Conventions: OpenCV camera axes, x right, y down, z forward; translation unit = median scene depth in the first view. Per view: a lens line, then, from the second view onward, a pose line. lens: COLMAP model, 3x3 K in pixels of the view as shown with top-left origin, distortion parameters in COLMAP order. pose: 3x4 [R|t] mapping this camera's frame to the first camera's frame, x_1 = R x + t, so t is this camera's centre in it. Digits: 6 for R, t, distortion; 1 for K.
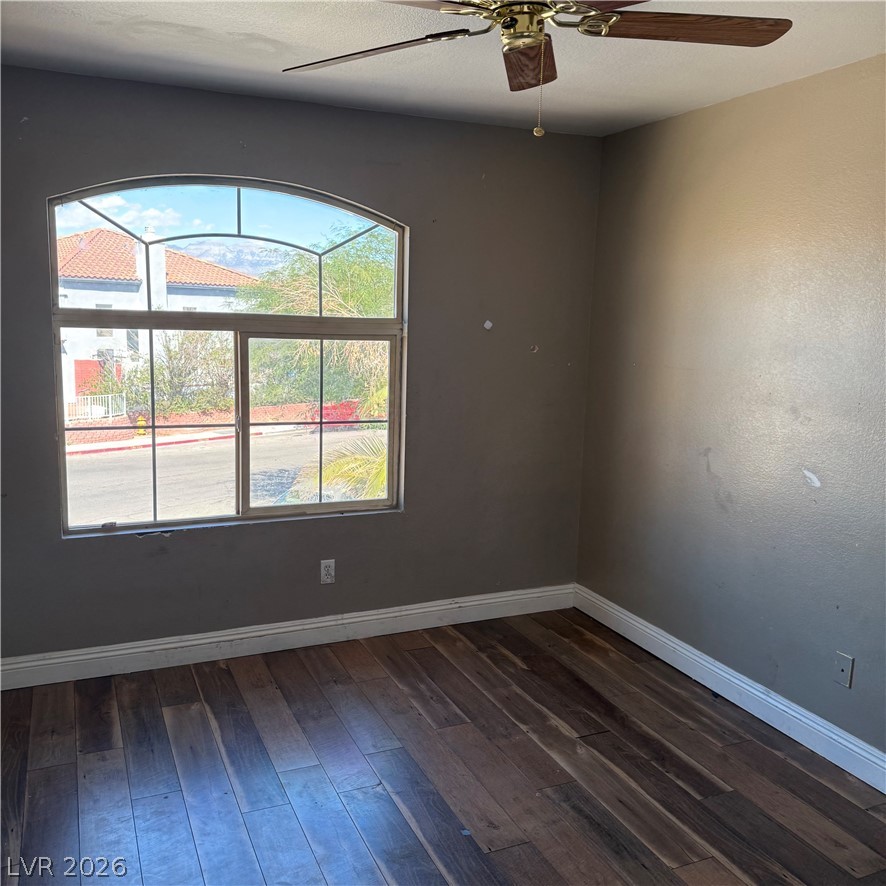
lens RADIAL K [[823.8, 0, 441.9], [0, 823.8, 442.9], [0, 0, 1]] dist [0.016906, 0.000000]
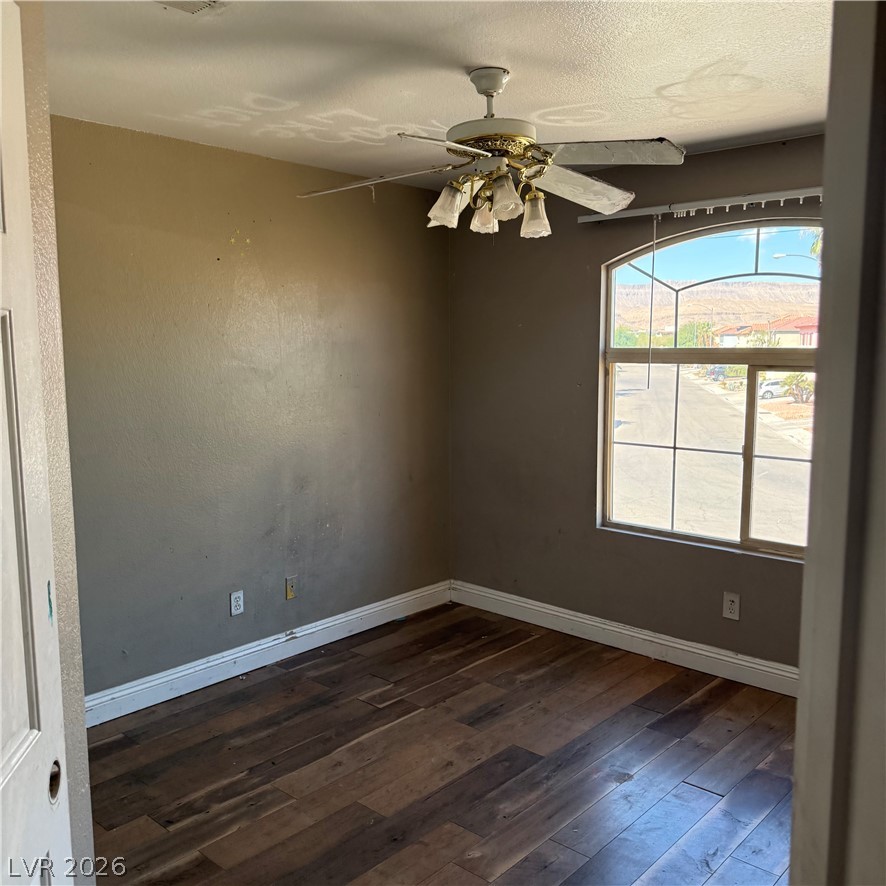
lens RADIAL K [[823.8, 0, 442.6], [0, 823.8, 444.0], [0, 0, 1]] dist [0.016906, 0.000000]
pose [[0.382296, 0.086371, -0.919994, 0.585662], [-0.125727, 0.991225, 0.040813, -0.031957], [0.915447, 0.100065, 0.389801, 0.257177]]
